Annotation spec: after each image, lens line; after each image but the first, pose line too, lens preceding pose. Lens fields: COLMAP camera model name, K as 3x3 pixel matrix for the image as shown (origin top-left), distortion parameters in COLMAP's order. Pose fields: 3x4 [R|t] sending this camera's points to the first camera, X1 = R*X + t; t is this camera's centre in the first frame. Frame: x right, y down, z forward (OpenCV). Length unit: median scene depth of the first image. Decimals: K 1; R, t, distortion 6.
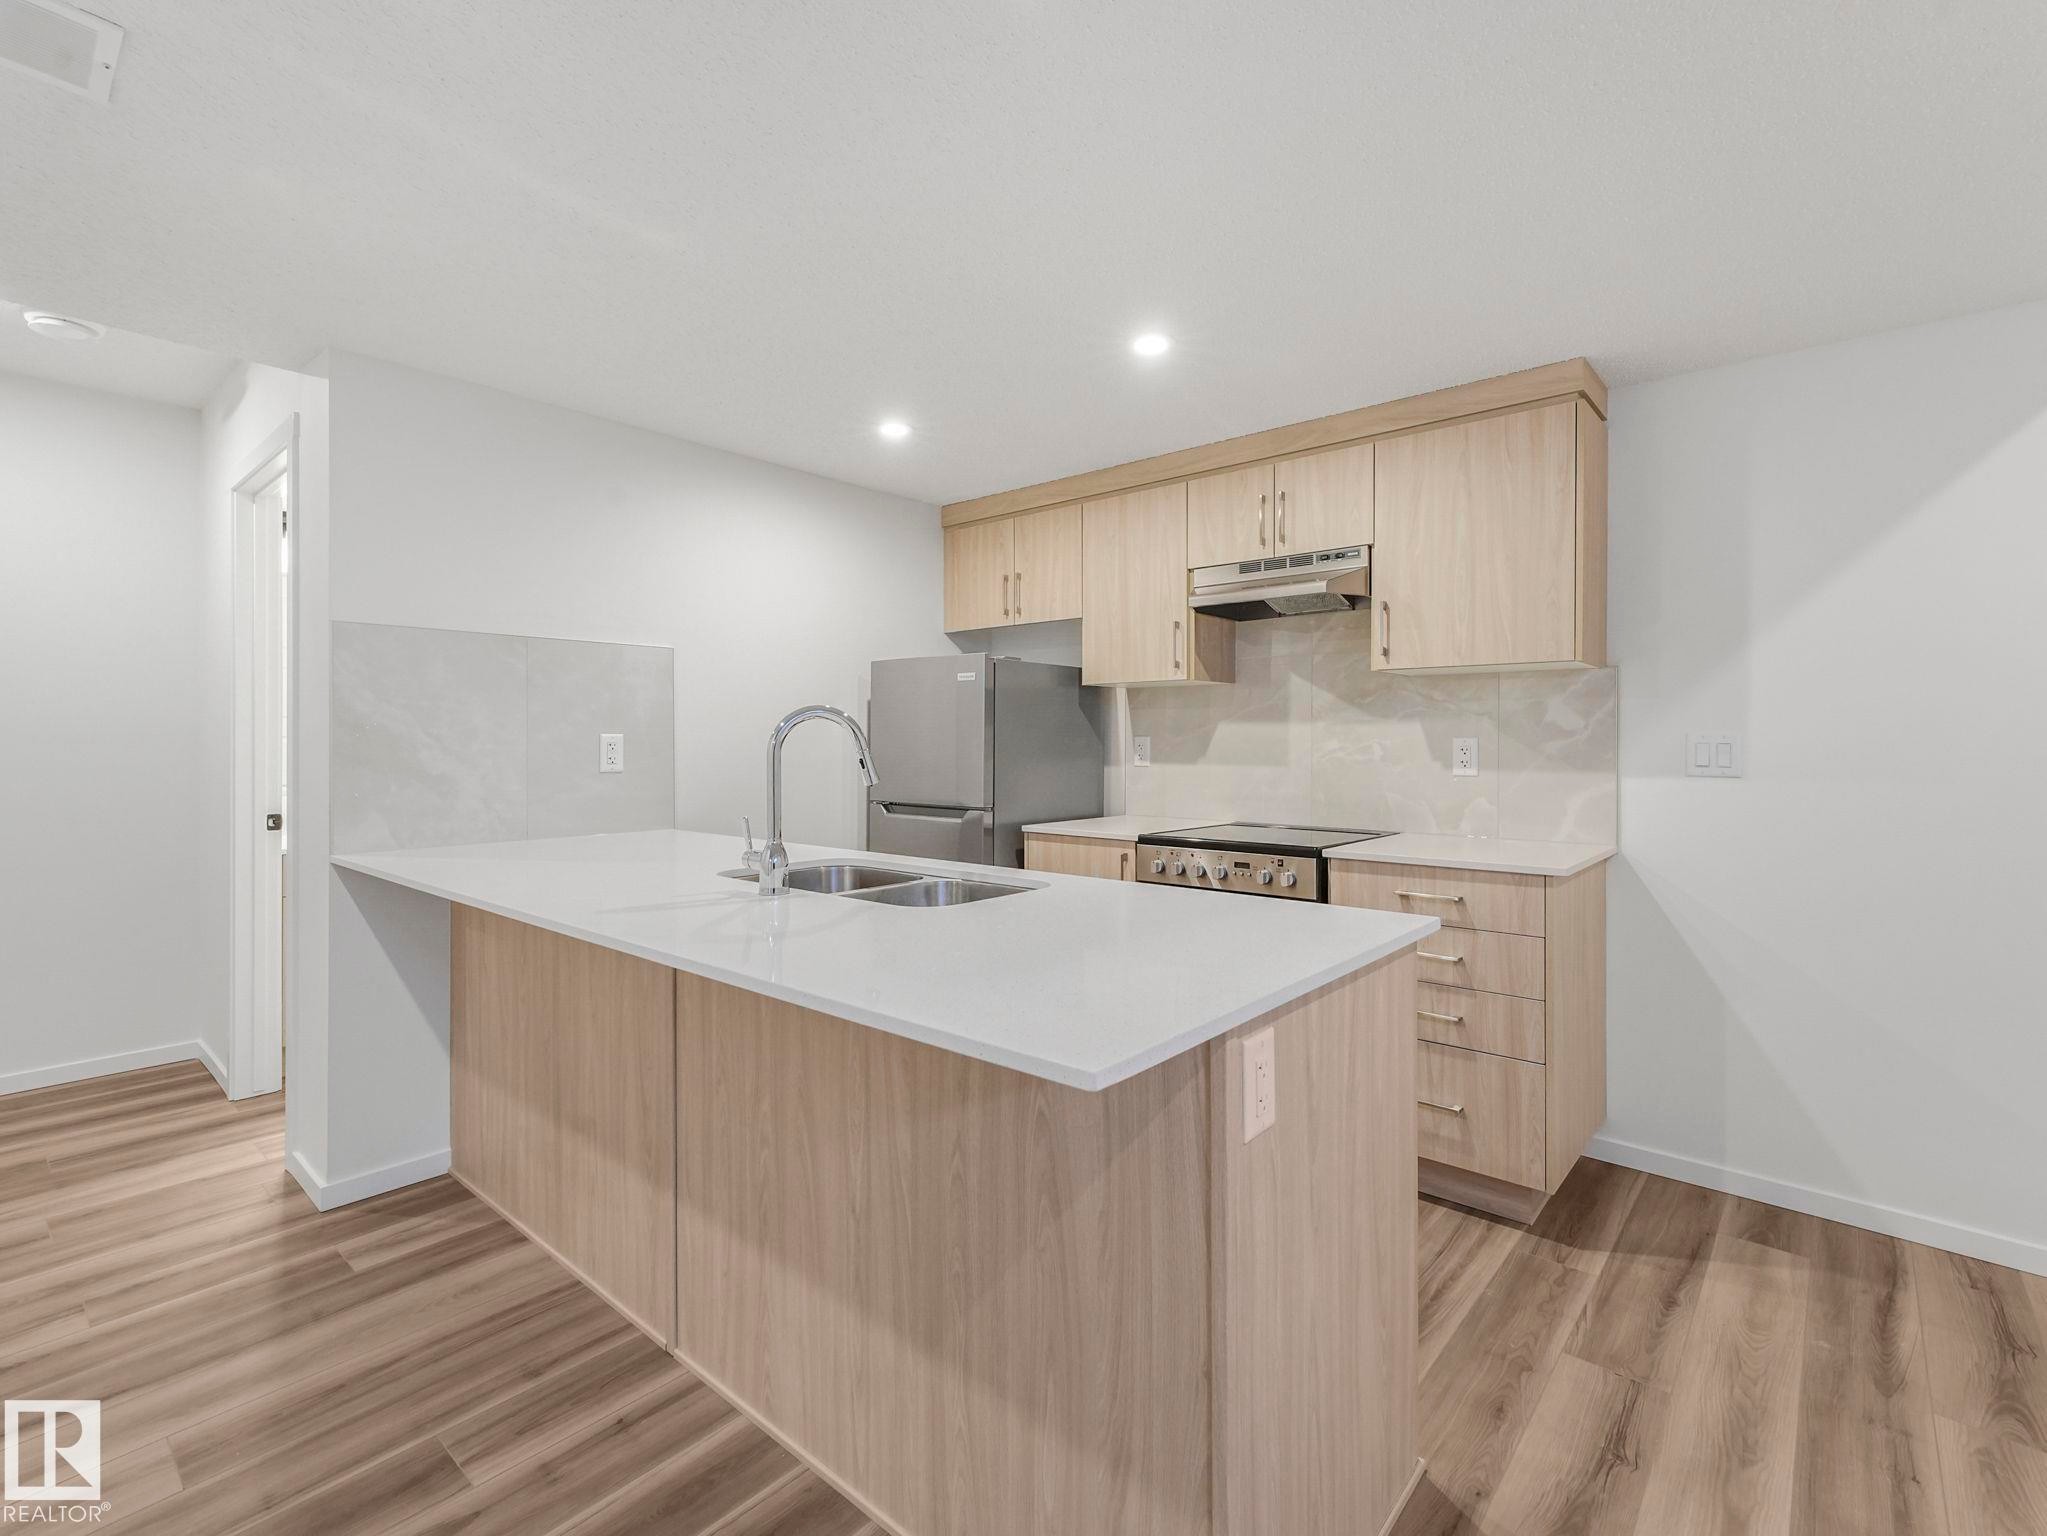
lens RADIAL K [[951.9, 0, 1029.9], [0, 951.9, 767.3], [0, 0, 1]] dist [-0.009316, -0.000095]
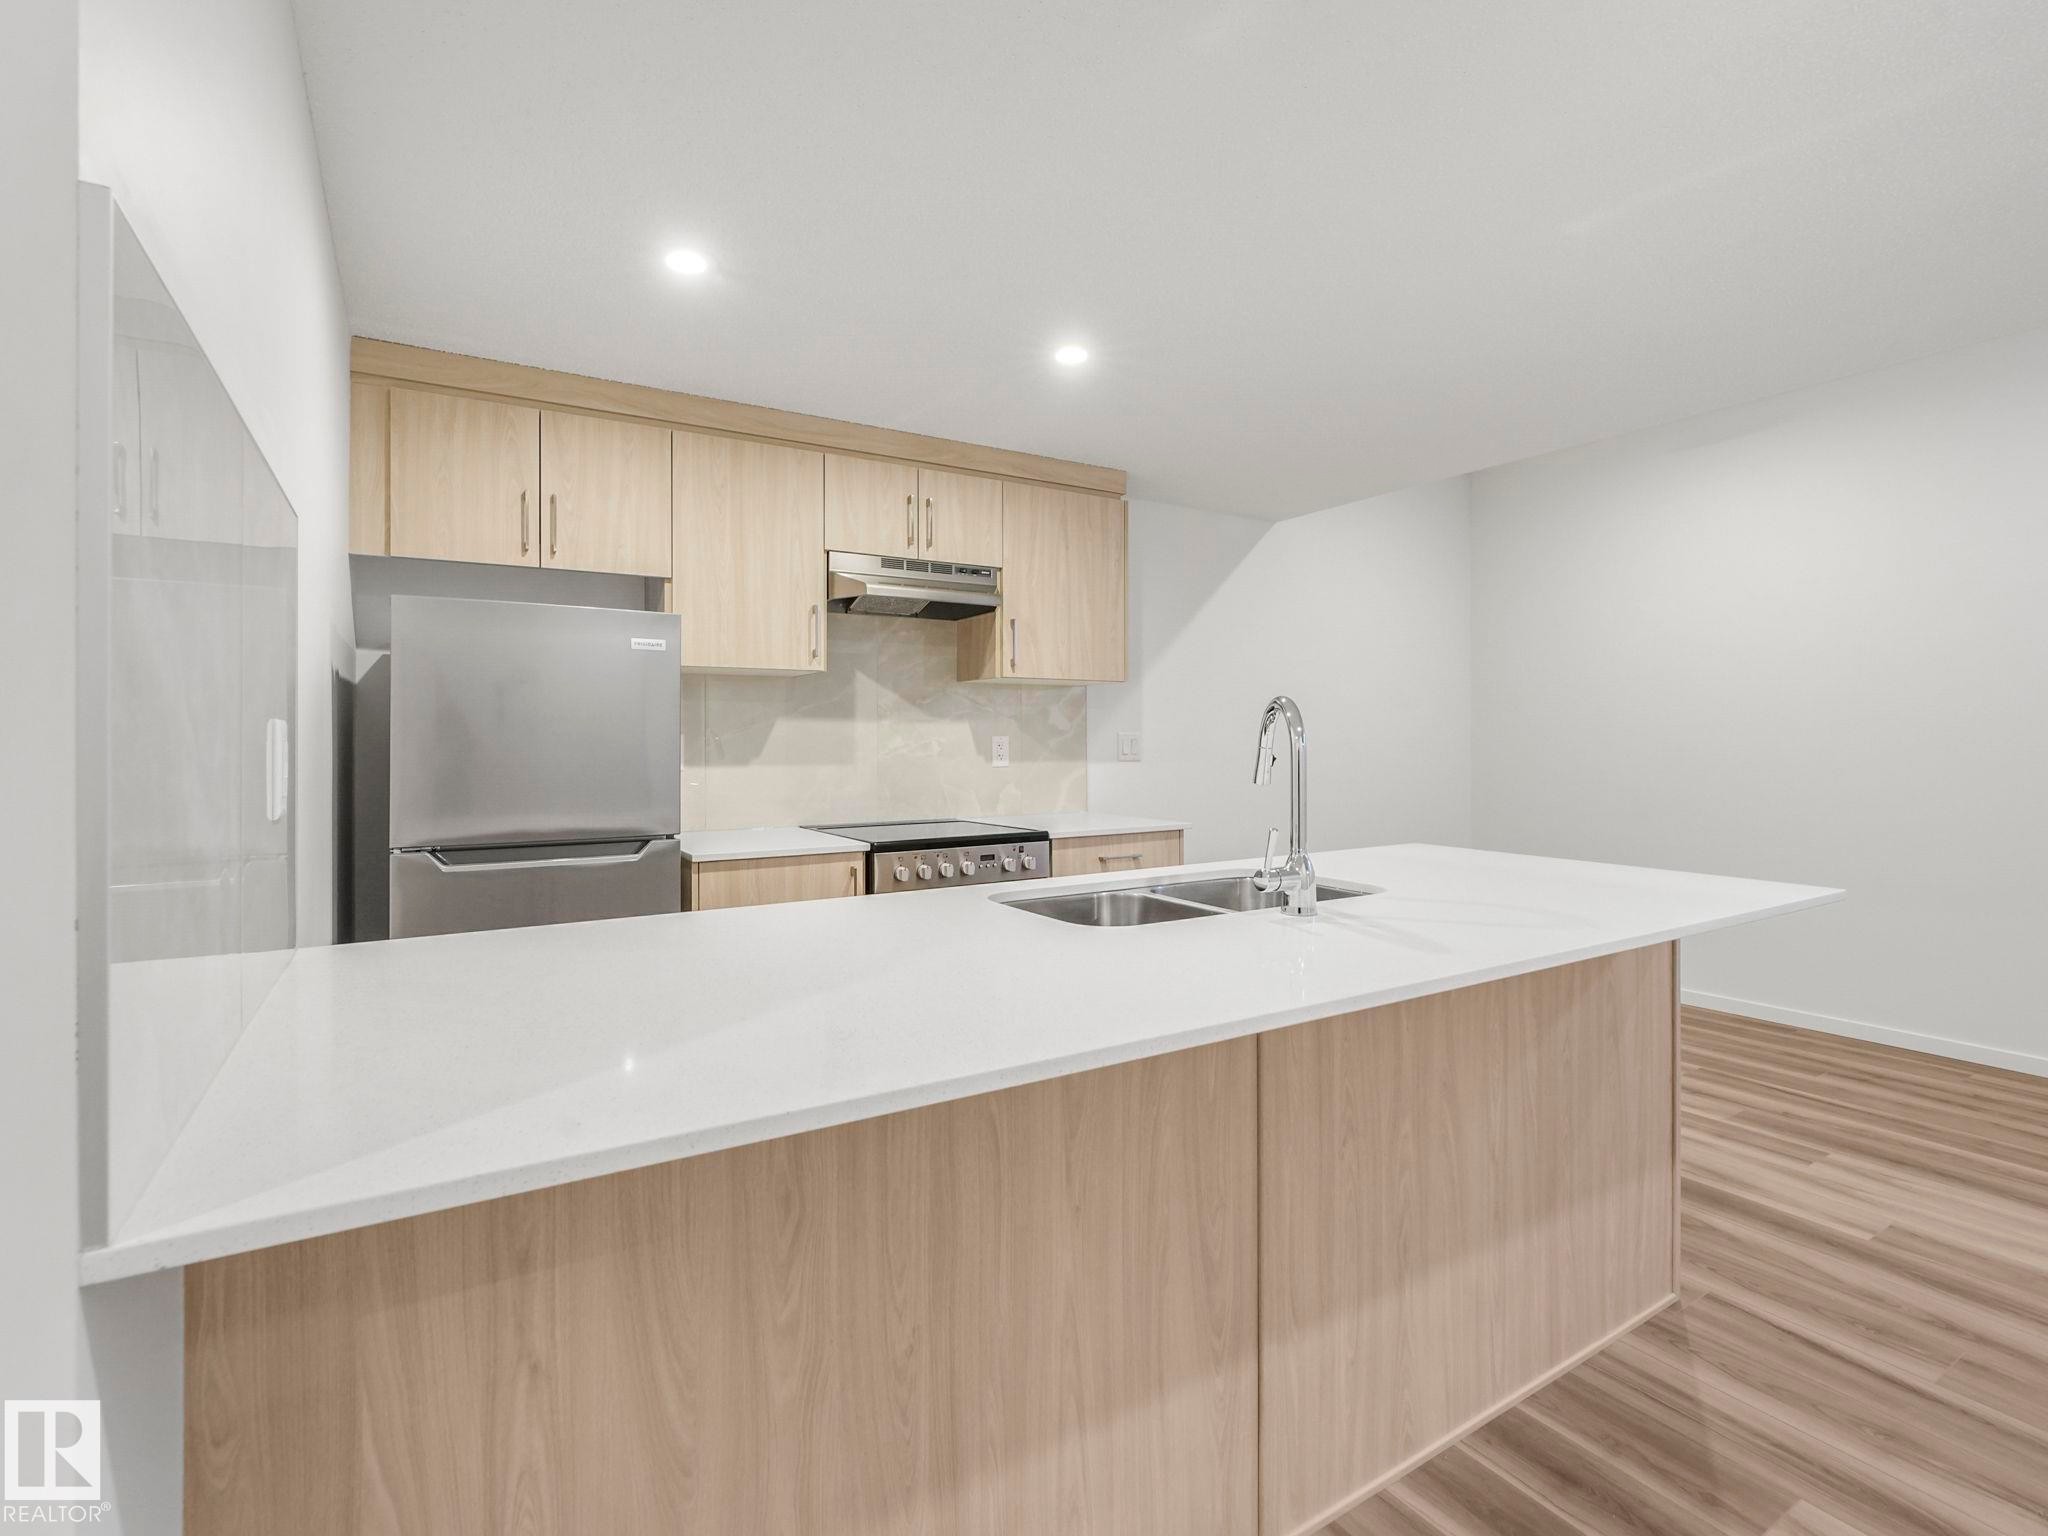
lens RADIAL K [[952.4, 0, 1030.4], [0, 952.4, 767.3], [0, 0, 1]] dist [-0.009316, -0.000095]
pose [[0.304746, -0.029027, 0.951991, -0.708666], [0.028882, 0.999357, 0.021225, -0.015473], [-0.951996, 0.021027, 0.305389, 0.591224]]
